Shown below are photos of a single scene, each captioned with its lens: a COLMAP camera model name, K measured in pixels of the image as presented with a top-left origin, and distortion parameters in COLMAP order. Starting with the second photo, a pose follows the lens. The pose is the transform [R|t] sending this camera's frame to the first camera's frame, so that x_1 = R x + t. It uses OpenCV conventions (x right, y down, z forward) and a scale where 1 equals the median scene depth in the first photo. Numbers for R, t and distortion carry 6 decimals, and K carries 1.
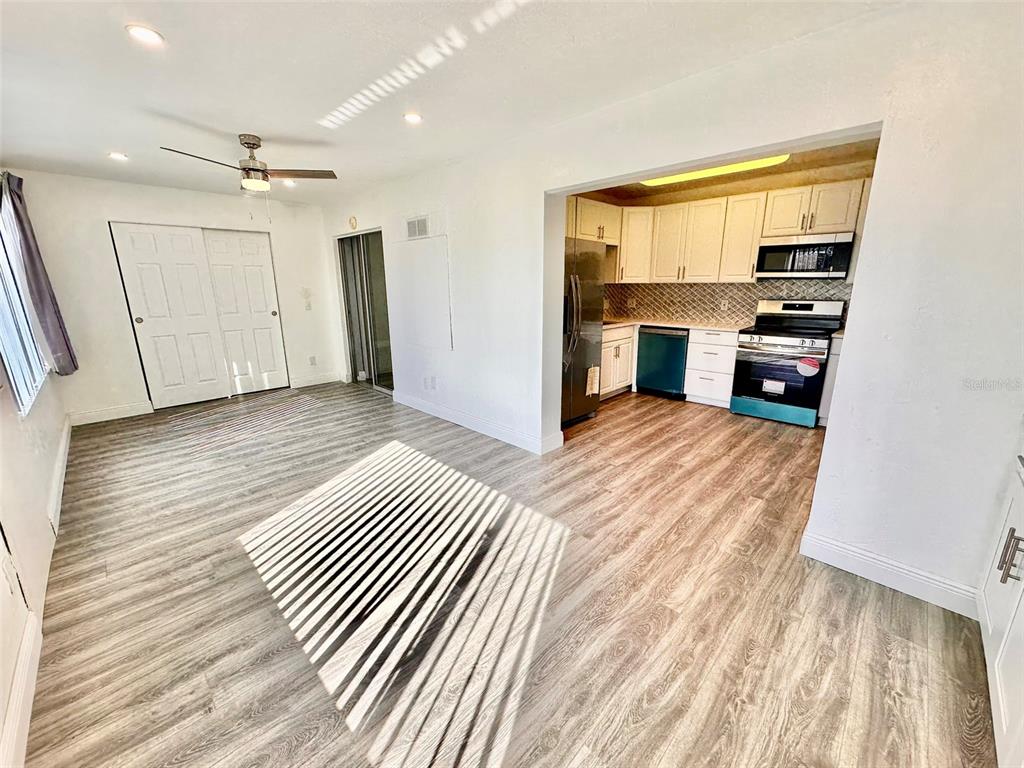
lens RADIAL K [[407.7, 0, 516.8], [0, 407.7, 383.9], [0, 0, 1]] dist [-0.002464, 0.000839]
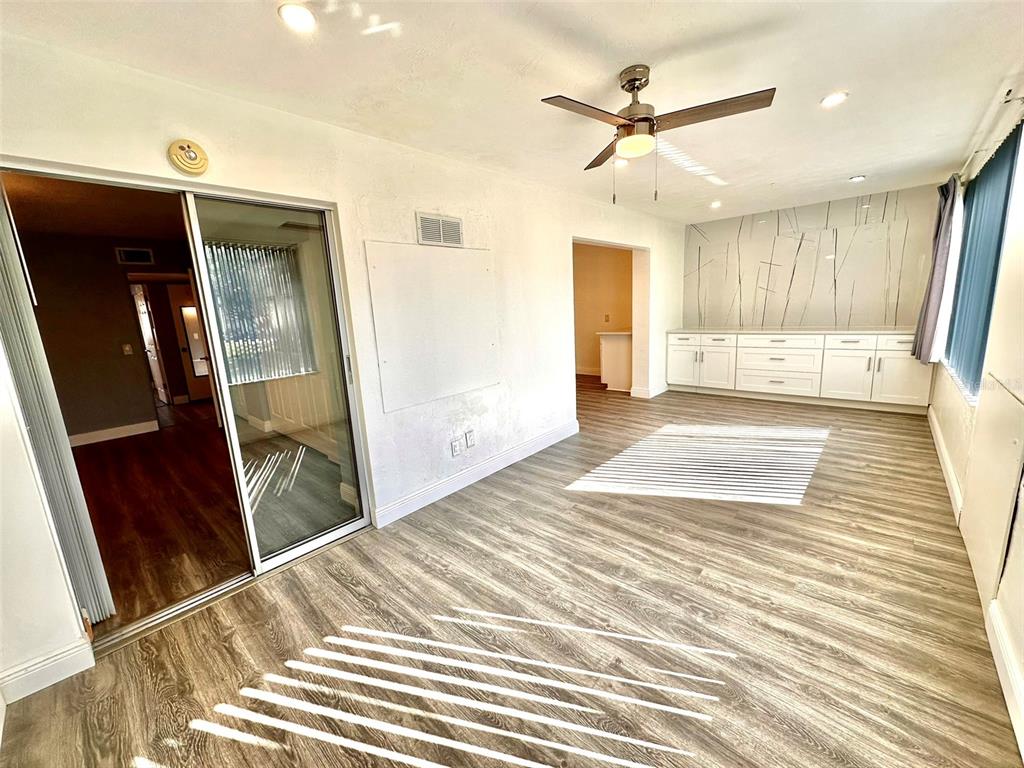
lens RADIAL K [[407.7, 0, 512.4], [0, 407.7, 381.5], [0, 0, 1]] dist [-0.002464, 0.000839]
pose [[-0.040352, -0.174676, 0.983799, -1.170151], [0.294303, 0.938844, 0.178766, -0.268425], [-0.954860, 0.296748, 0.013523, 1.124317]]
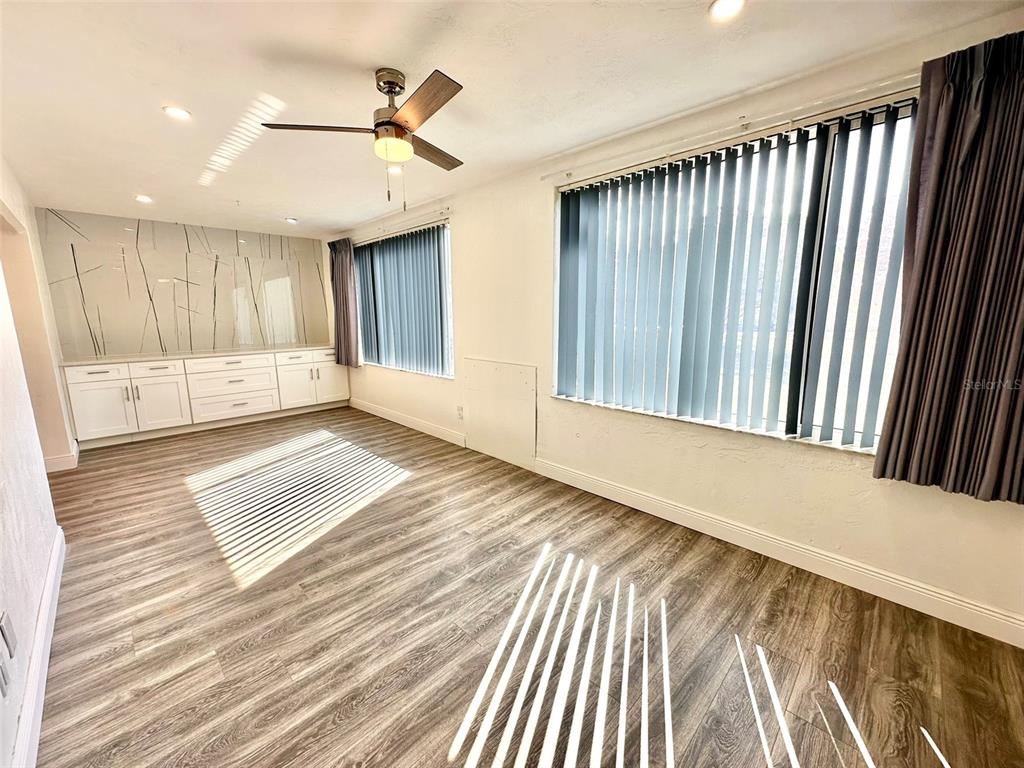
lens RADIAL K [[407.7, 0, 511.3], [0, 407.7, 383.5], [0, 0, 1]] dist [-0.002464, 0.000839]
pose [[-0.999828, 0.013181, 0.013074, -0.725988], [0.017351, 0.913936, 0.405486, -0.355995], [-0.006604, 0.405643, -0.914008, 1.514046]]
